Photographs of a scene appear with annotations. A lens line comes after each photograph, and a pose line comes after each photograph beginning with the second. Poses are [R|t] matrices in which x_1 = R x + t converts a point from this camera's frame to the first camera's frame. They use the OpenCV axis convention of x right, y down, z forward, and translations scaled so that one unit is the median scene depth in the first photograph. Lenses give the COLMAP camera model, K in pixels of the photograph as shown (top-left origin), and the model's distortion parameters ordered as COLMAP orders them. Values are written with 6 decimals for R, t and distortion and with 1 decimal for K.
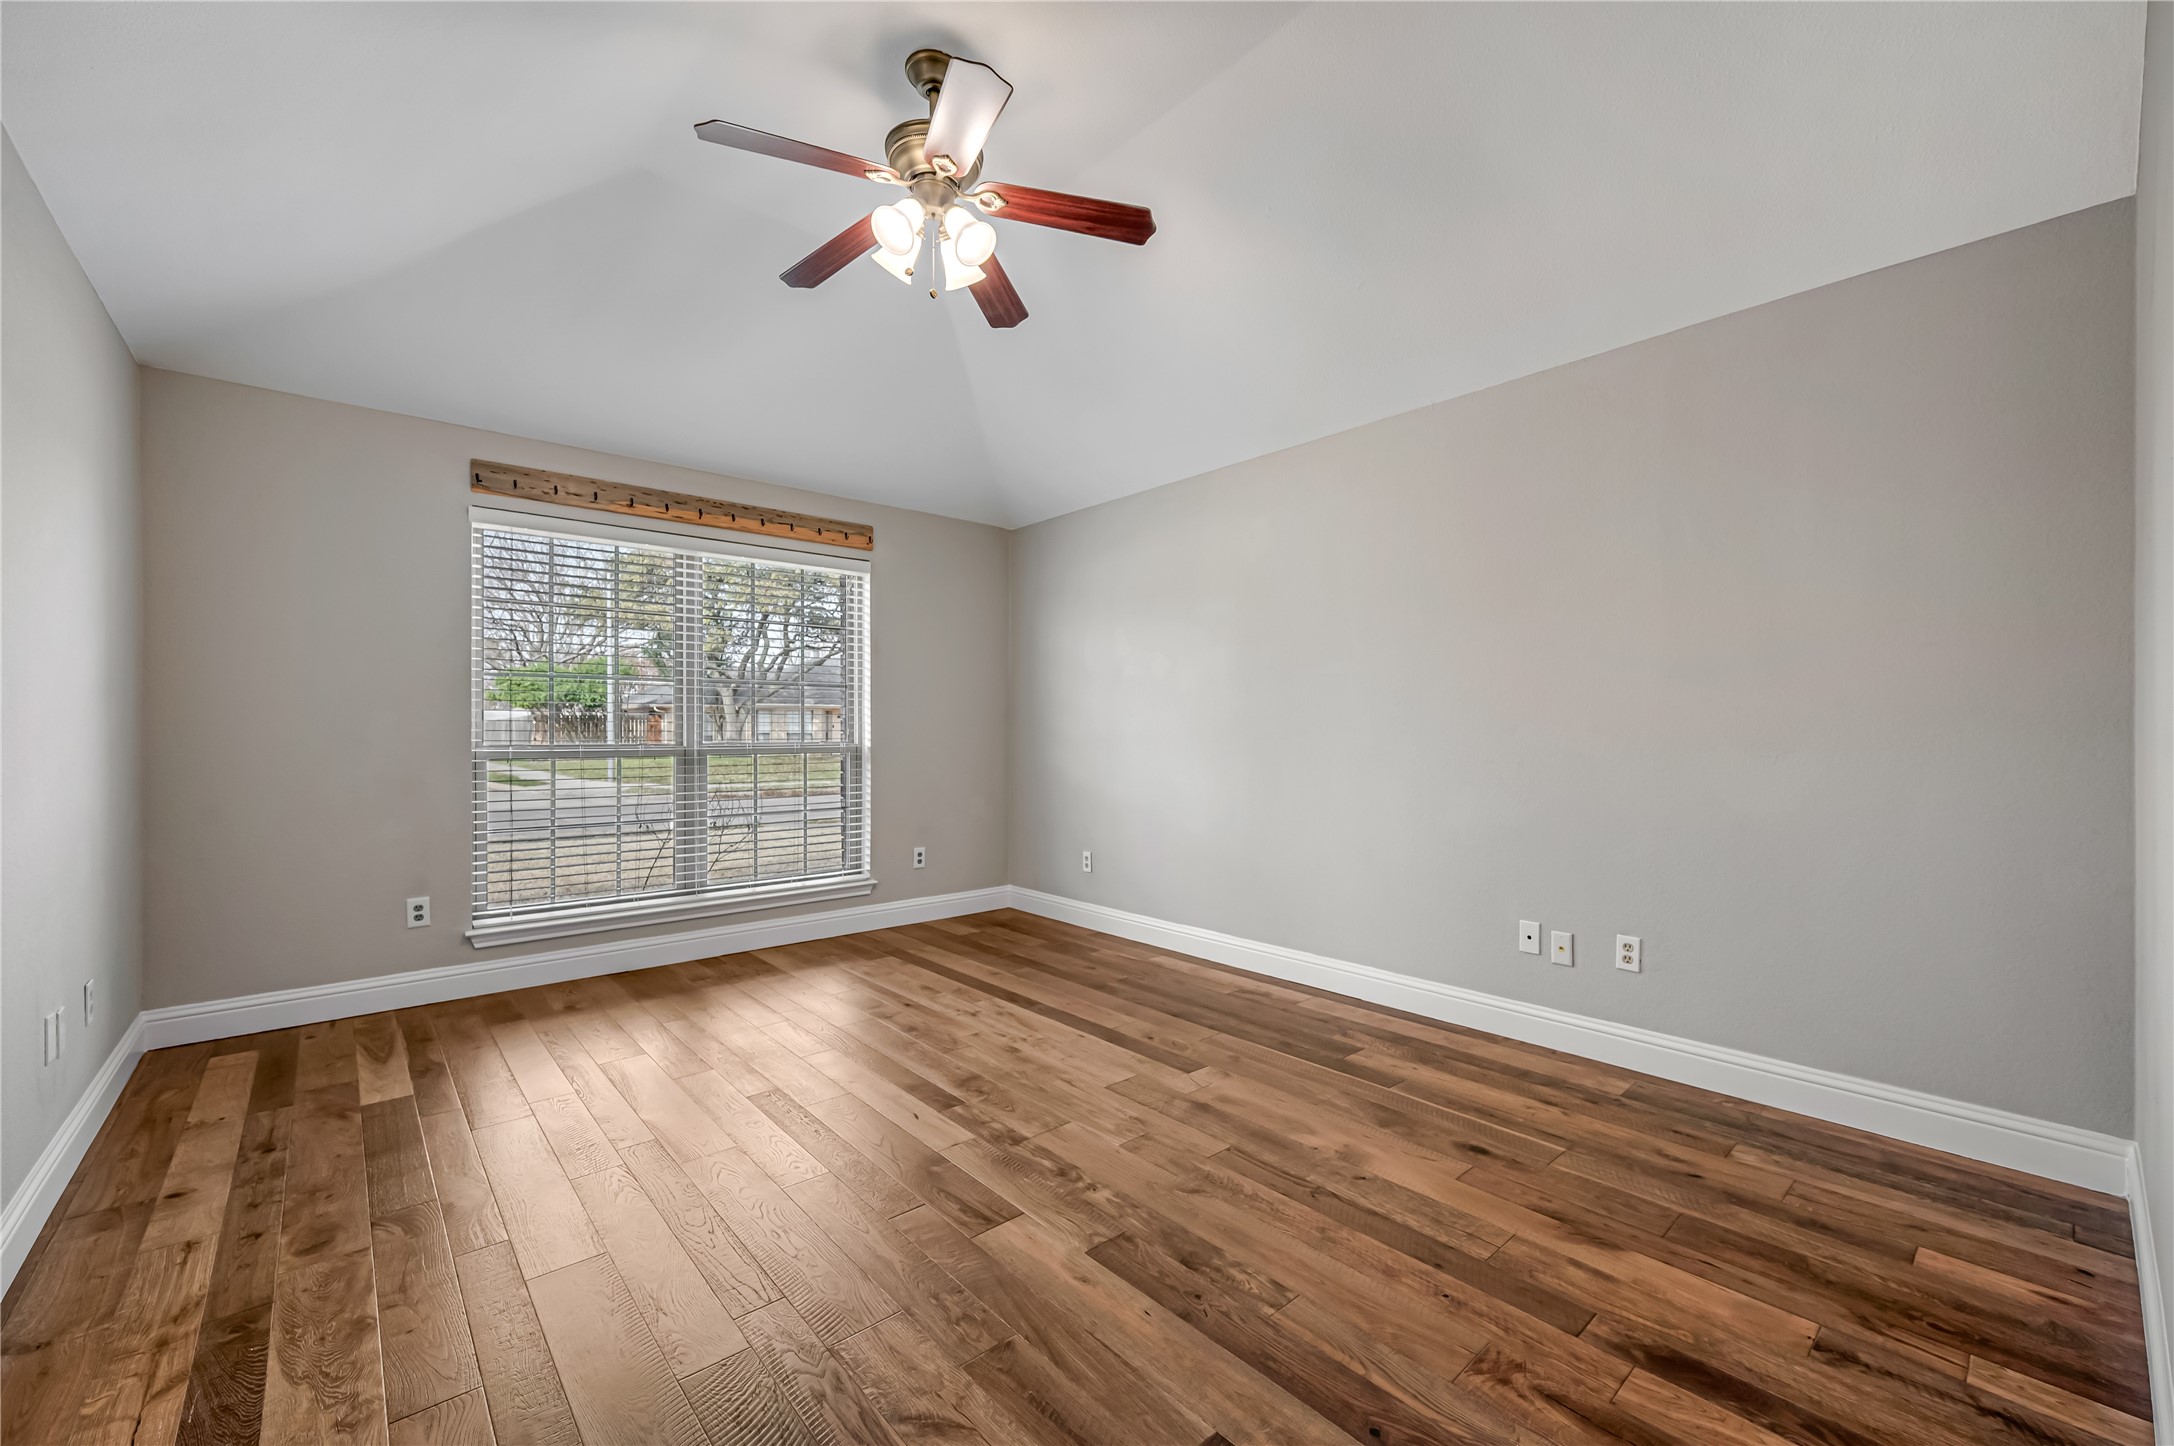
lens RADIAL K [[872.1, 0, 1098.7], [0, 872.1, 732.0], [0, 0, 1]] dist [0.002428, -0.000766]
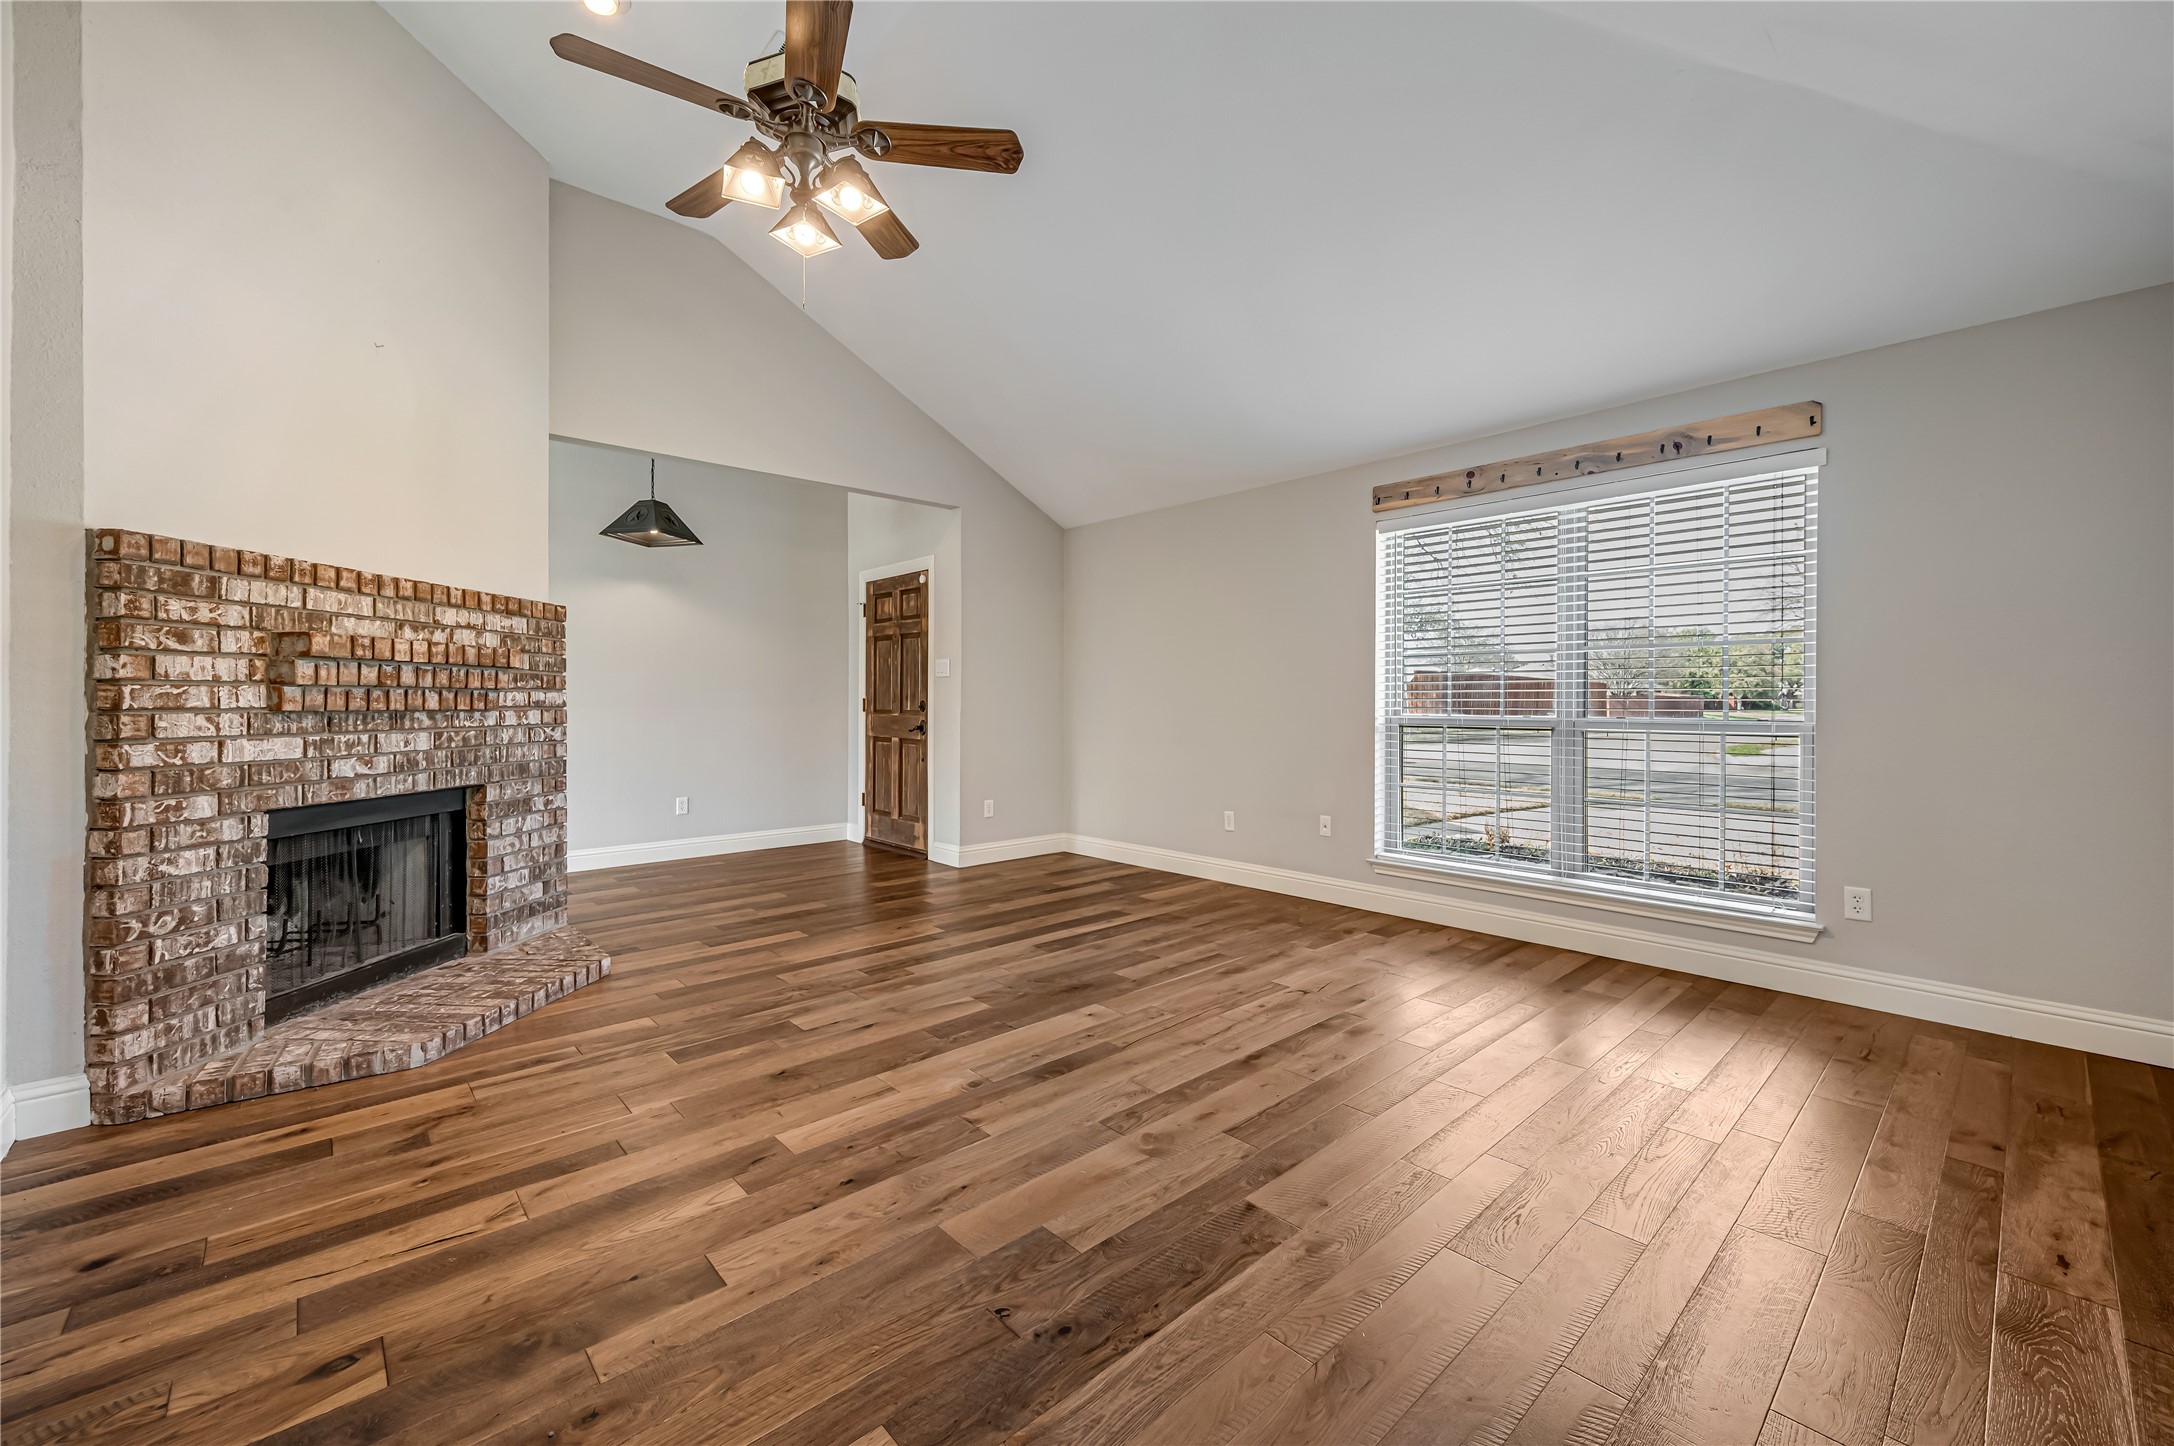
lens RADIAL K [[872.1, 0, 1111.7], [0, 872.1, 707.6], [0, 0, 1]] dist [0.002428, -0.000766]
pose [[0.038734, 0.011386, -0.999185, 0.495753], [-0.002280, 0.999933, 0.011306, -0.004403], [0.999247, 0.001841, 0.038757, 0.533070]]
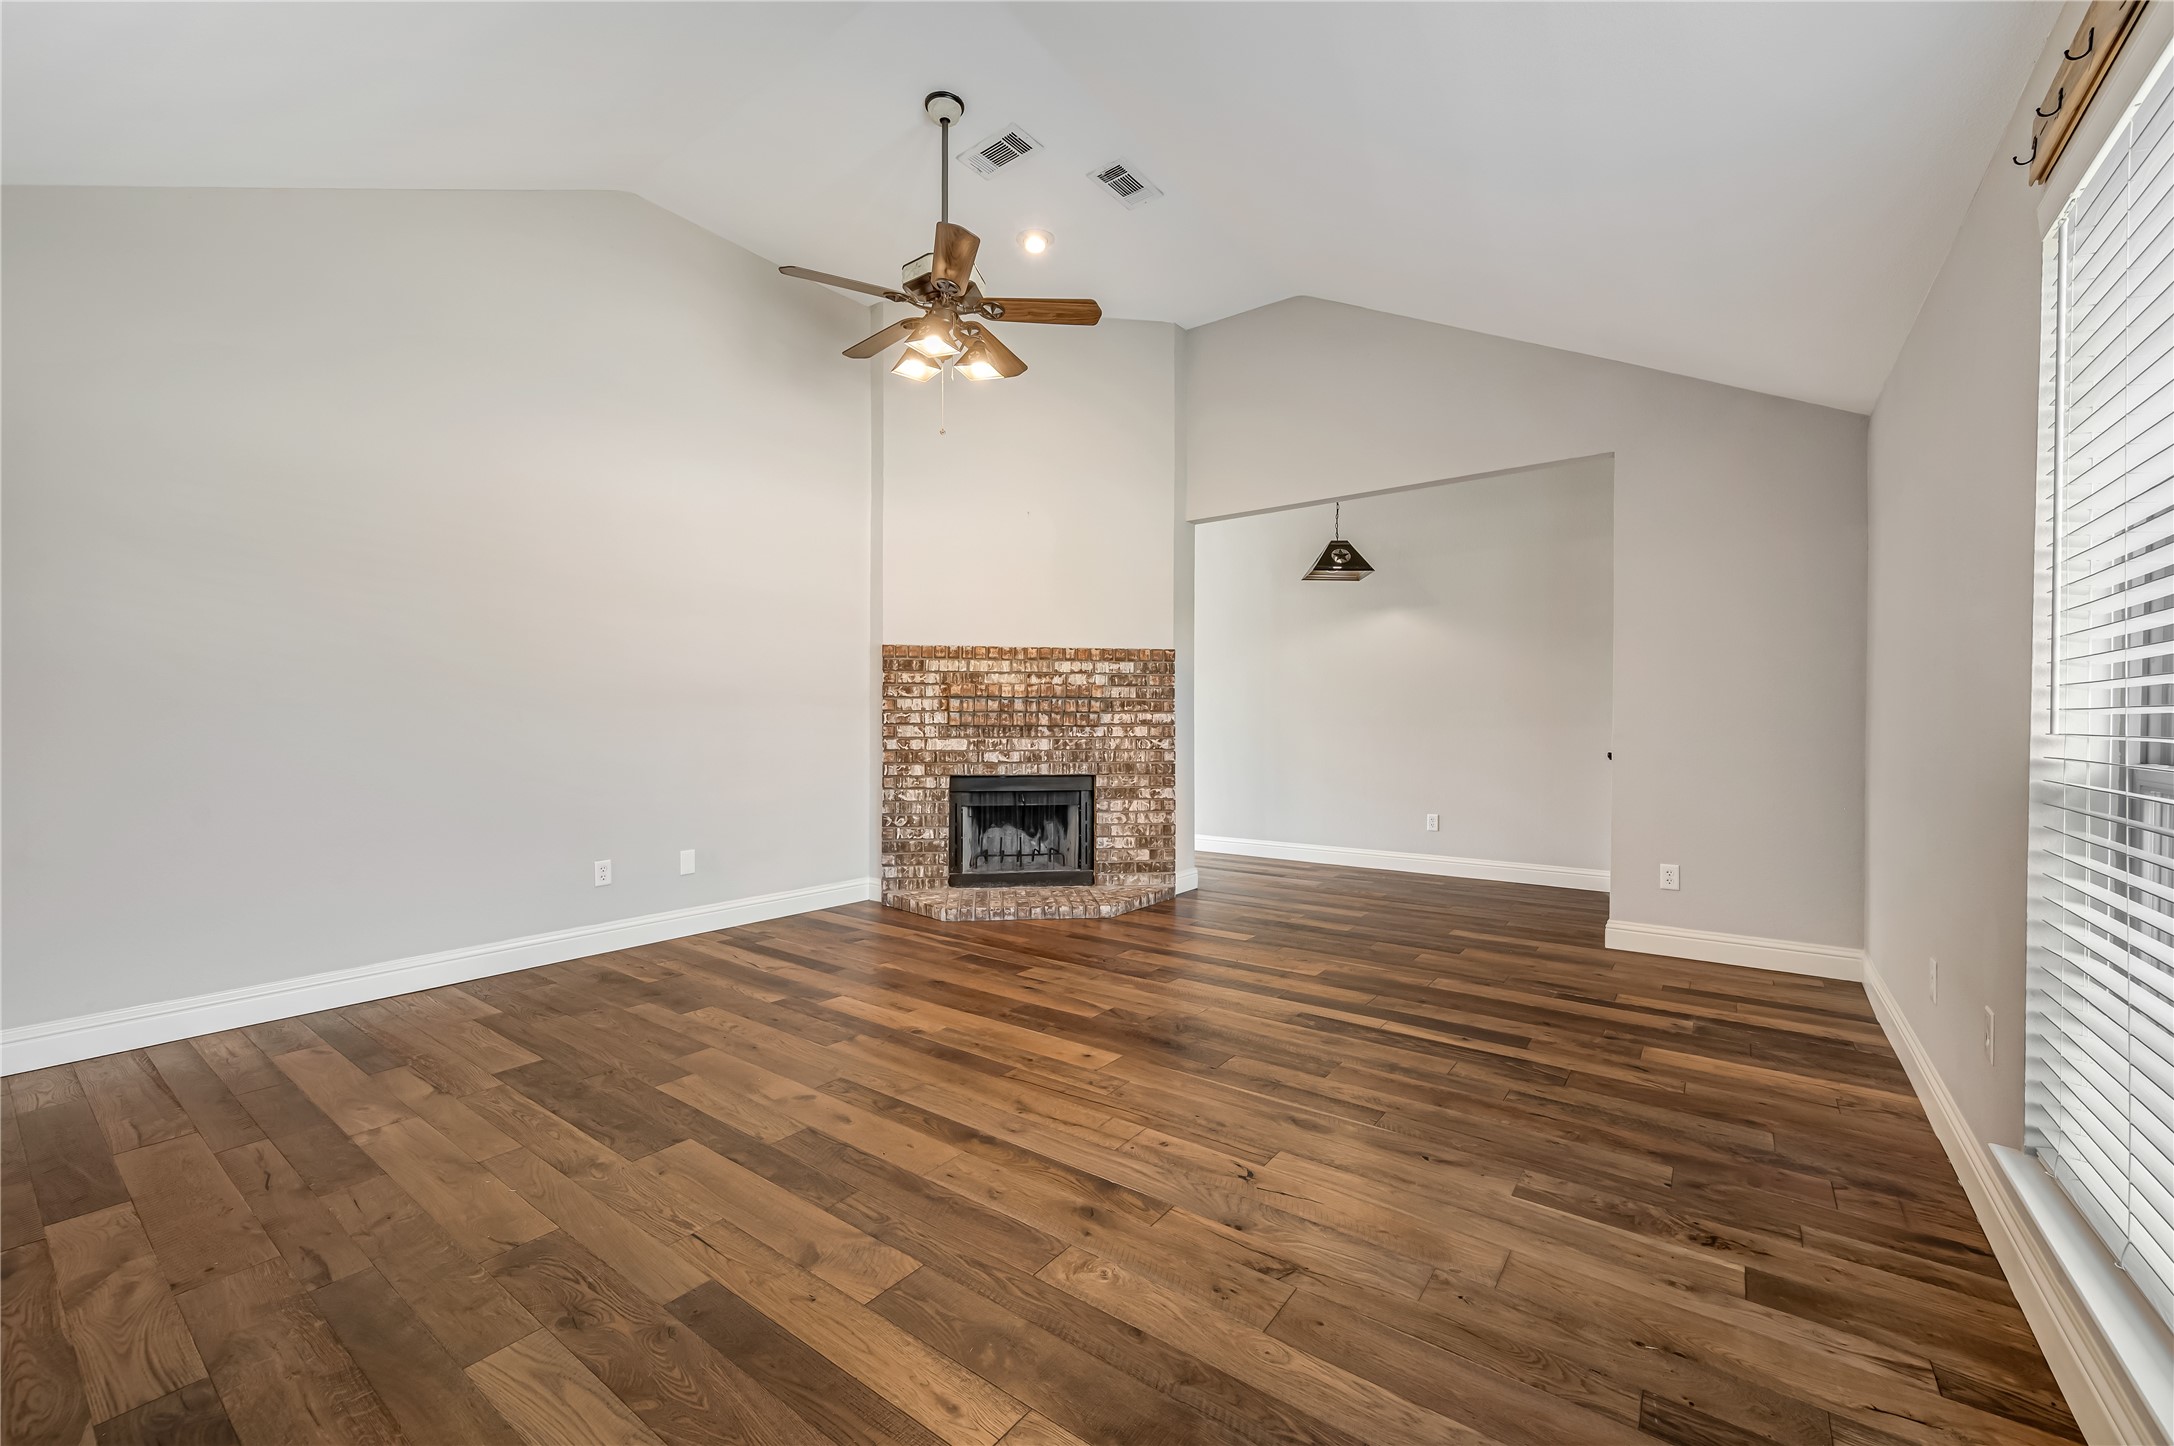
lens RADIAL K [[872.1, 0, 1085.4], [0, 872.1, 728.4], [0, 0, 1]] dist [0.002428, -0.000766]
pose [[-0.978154, 0.005614, -0.207808, -0.136909], [0.003506, 0.999939, 0.010513, -0.000736], [0.207854, 0.009555, -0.978113, 1.258782]]
